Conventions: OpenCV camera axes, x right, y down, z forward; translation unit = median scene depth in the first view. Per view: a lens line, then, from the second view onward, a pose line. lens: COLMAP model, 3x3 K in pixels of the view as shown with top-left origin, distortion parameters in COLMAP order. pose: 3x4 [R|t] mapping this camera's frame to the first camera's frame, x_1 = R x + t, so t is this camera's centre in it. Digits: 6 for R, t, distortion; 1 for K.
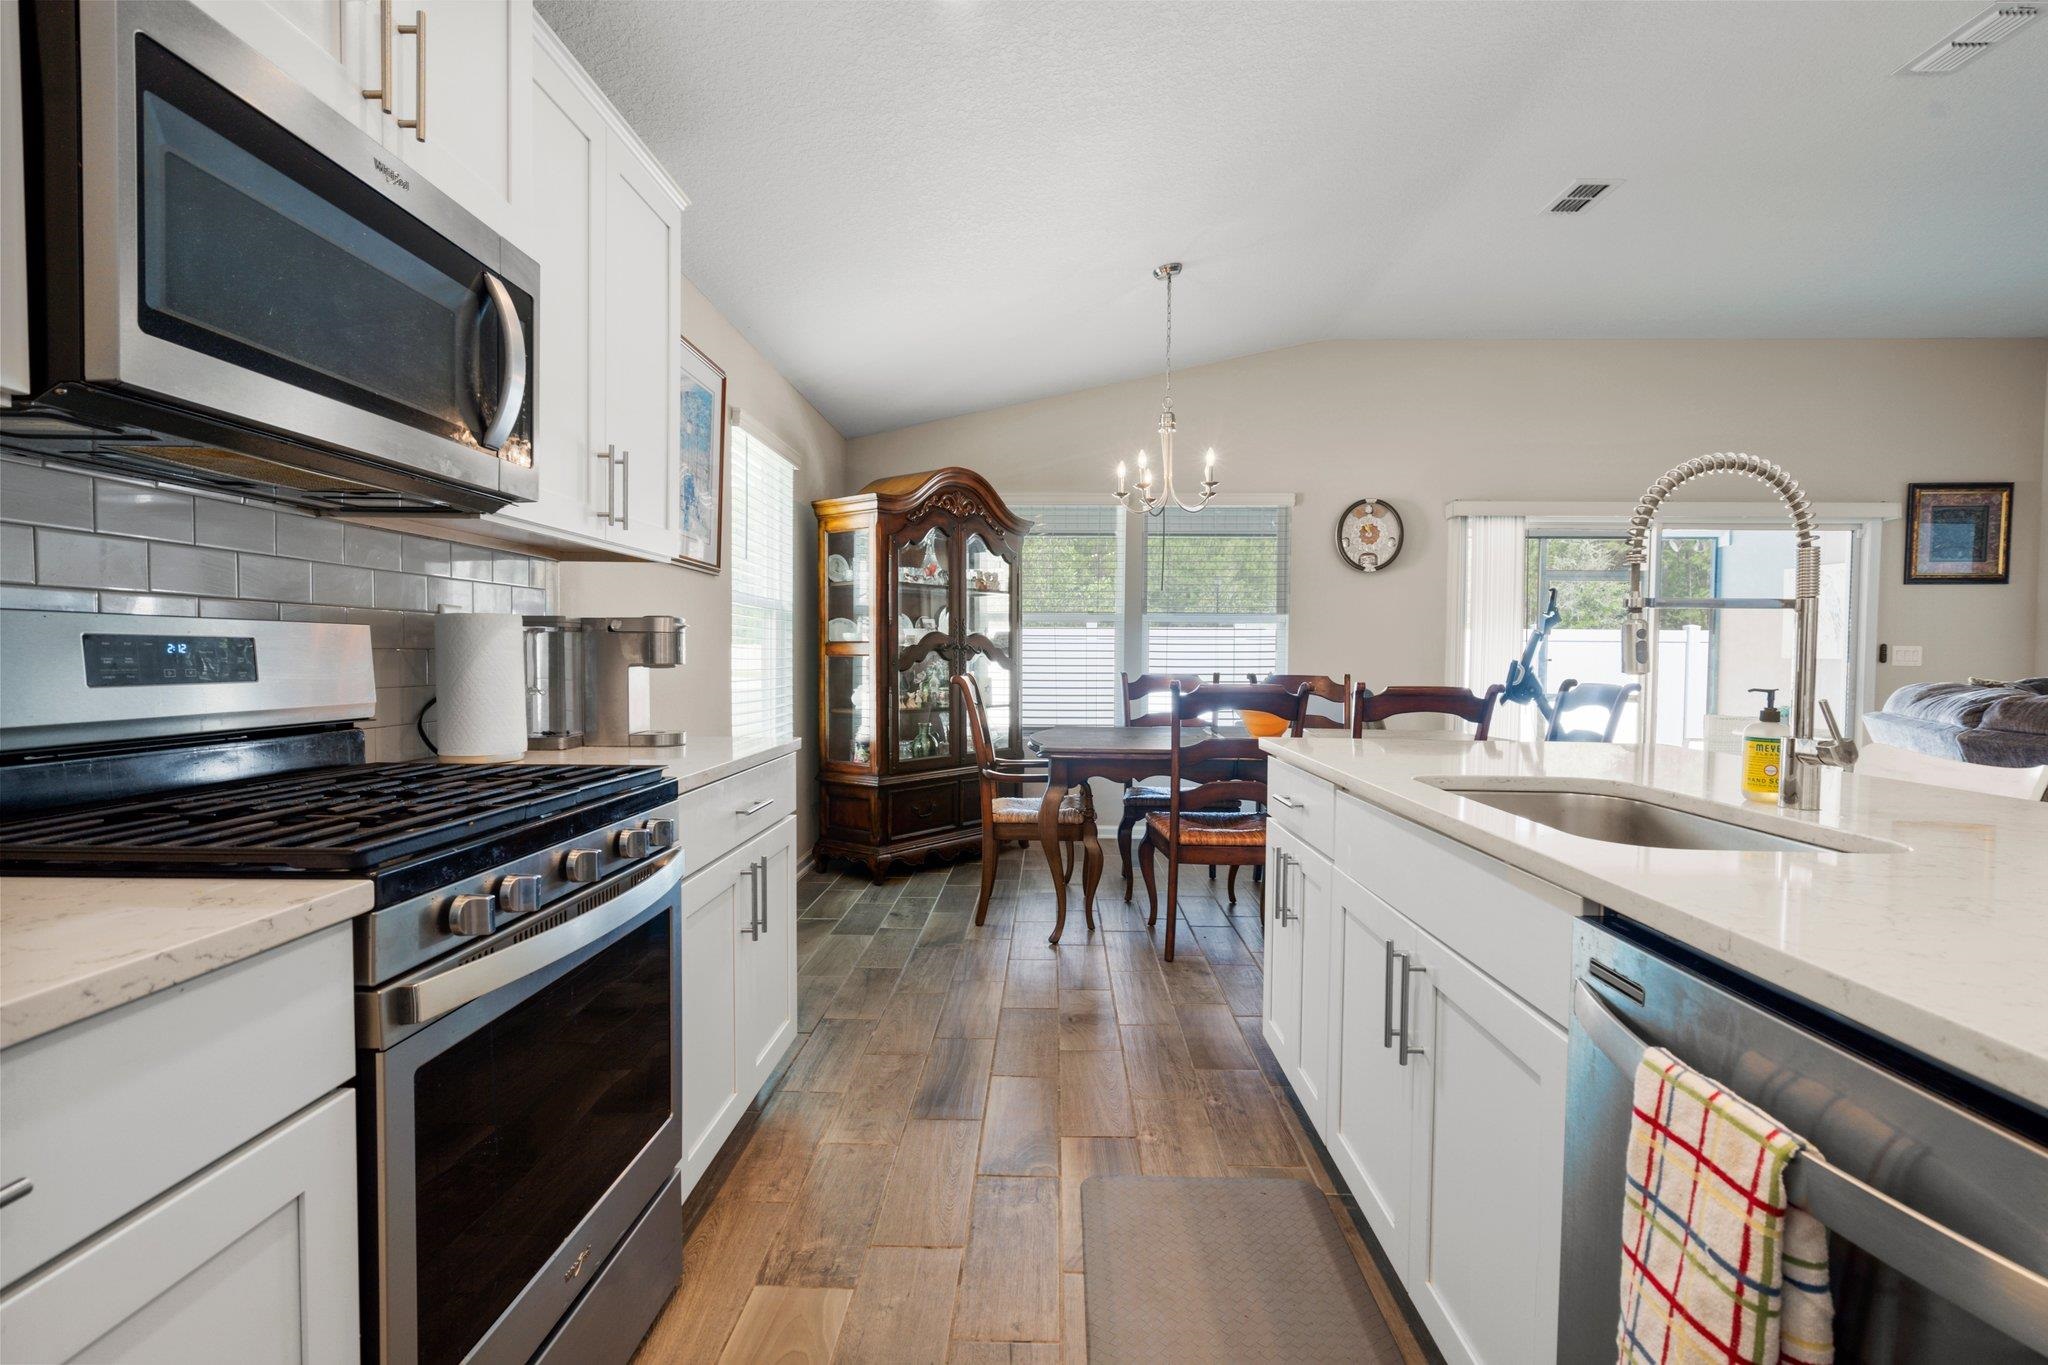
lens RADIAL K [[977.0, 0, 1027.4], [0, 977.0, 682.5], [0, 0, 1]] dist [0.005431, -0.001482]
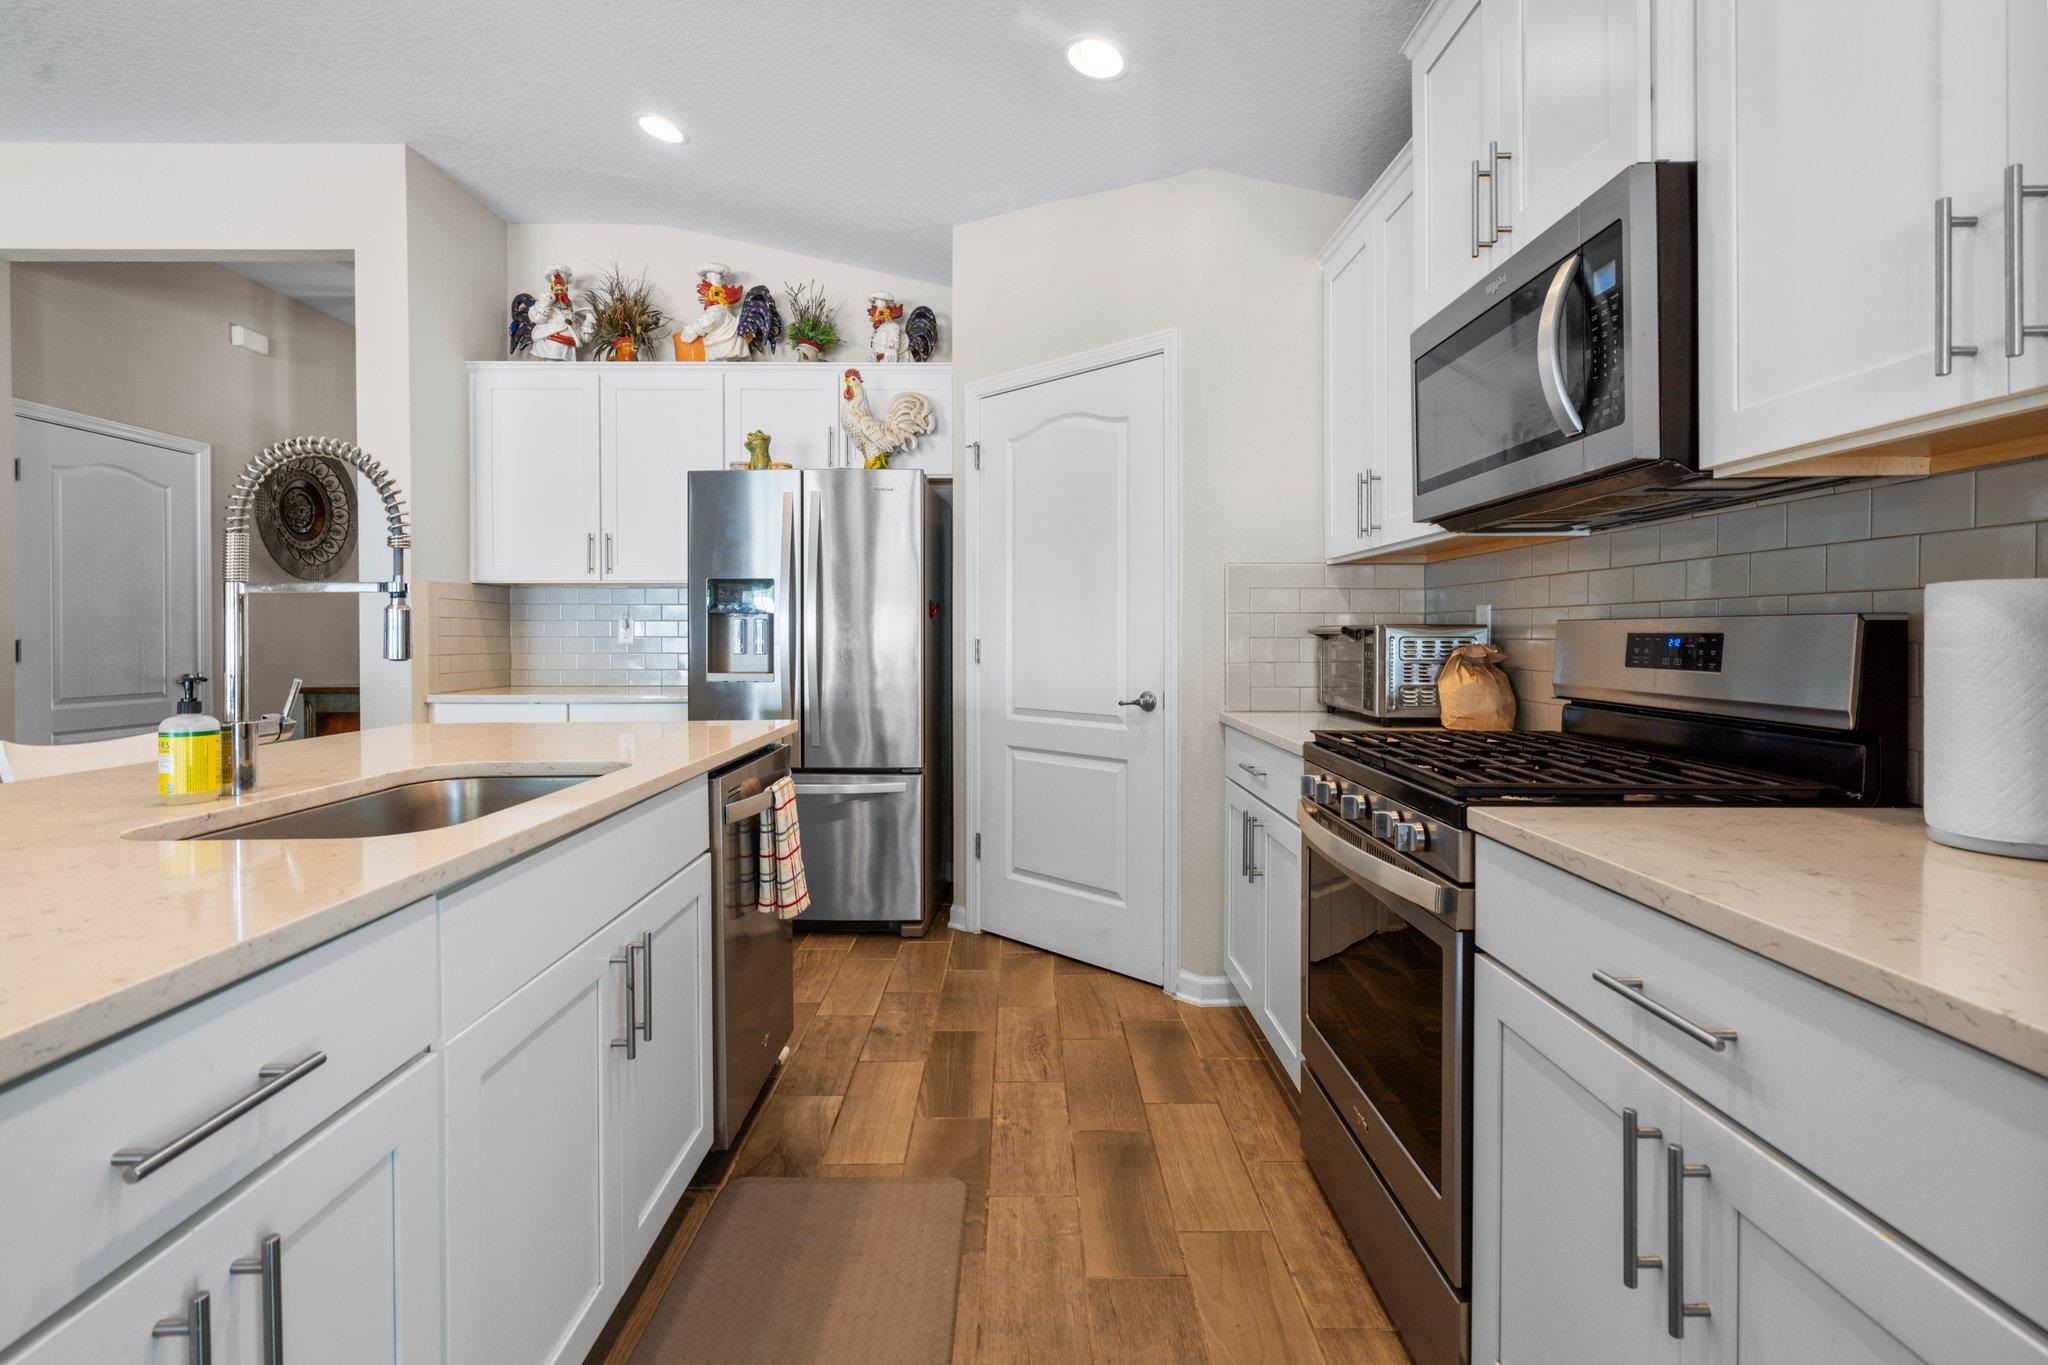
lens RADIAL K [[942.9, 0, 1041.4], [0, 942.9, 654.6], [0, 0, 1]] dist [-0.006223, 0.001074]
pose [[-0.999347, -0.005266, -0.035734, 0.015757], [-0.007159, 0.998566, 0.053061, -0.020244], [0.035403, 0.053282, -0.997952, 0.567653]]
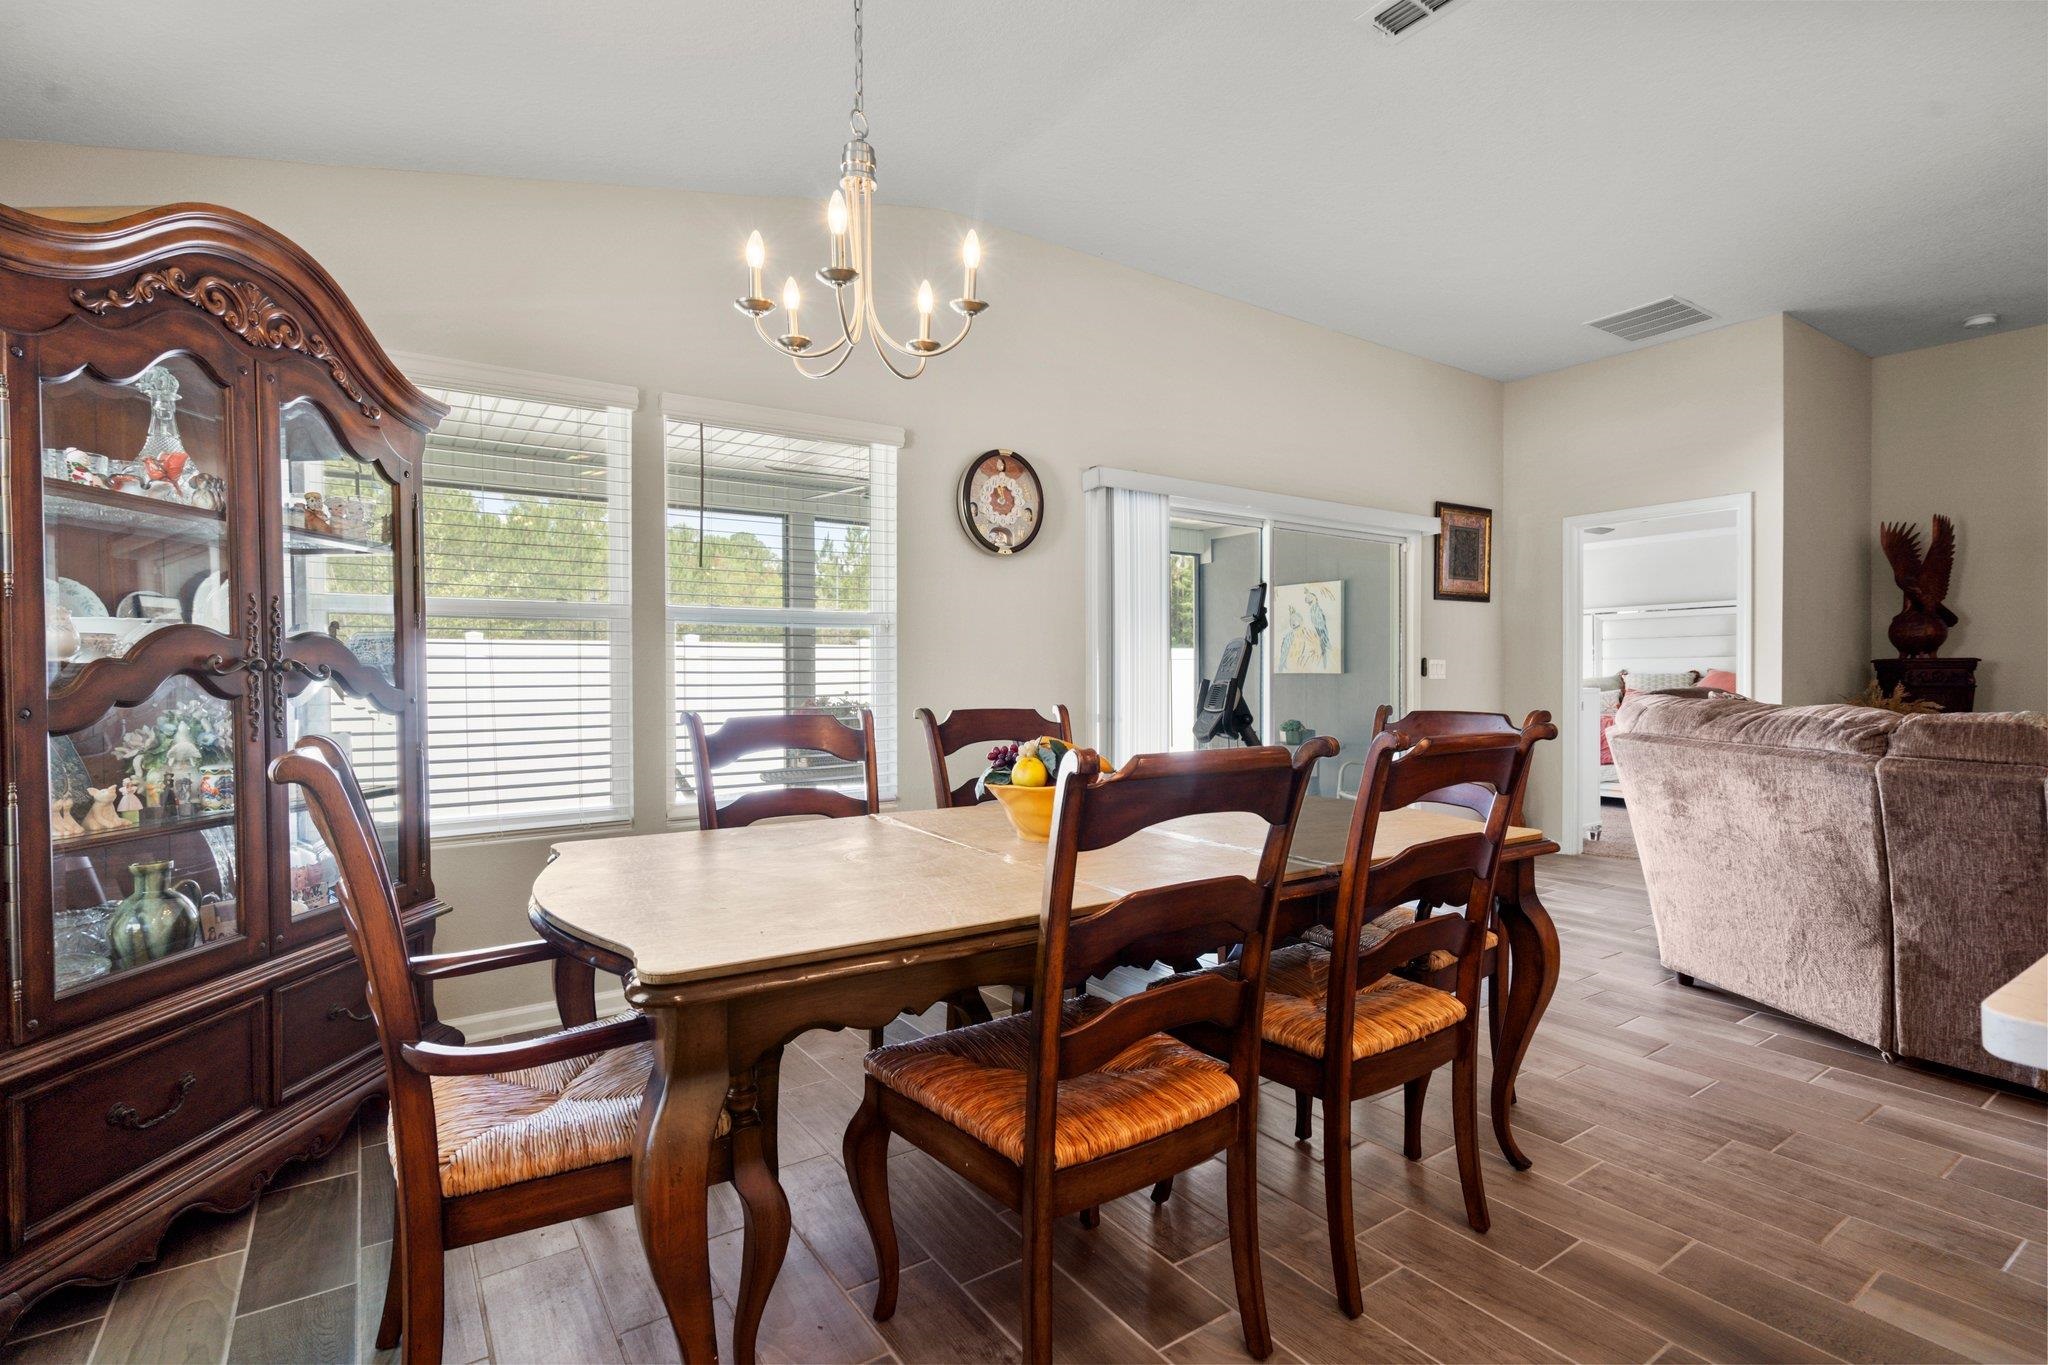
lens RADIAL K [[977.0, 0, 1036.8], [0, 977.0, 688.8], [0, 0, 1]] dist [0.005431, -0.001482]
pose [[0.807509, -0.019183, 0.589544, -0.049553], [0.027134, 0.999621, -0.004639, -0.015150], [-0.589231, 0.019743, 0.807723, 0.472669]]
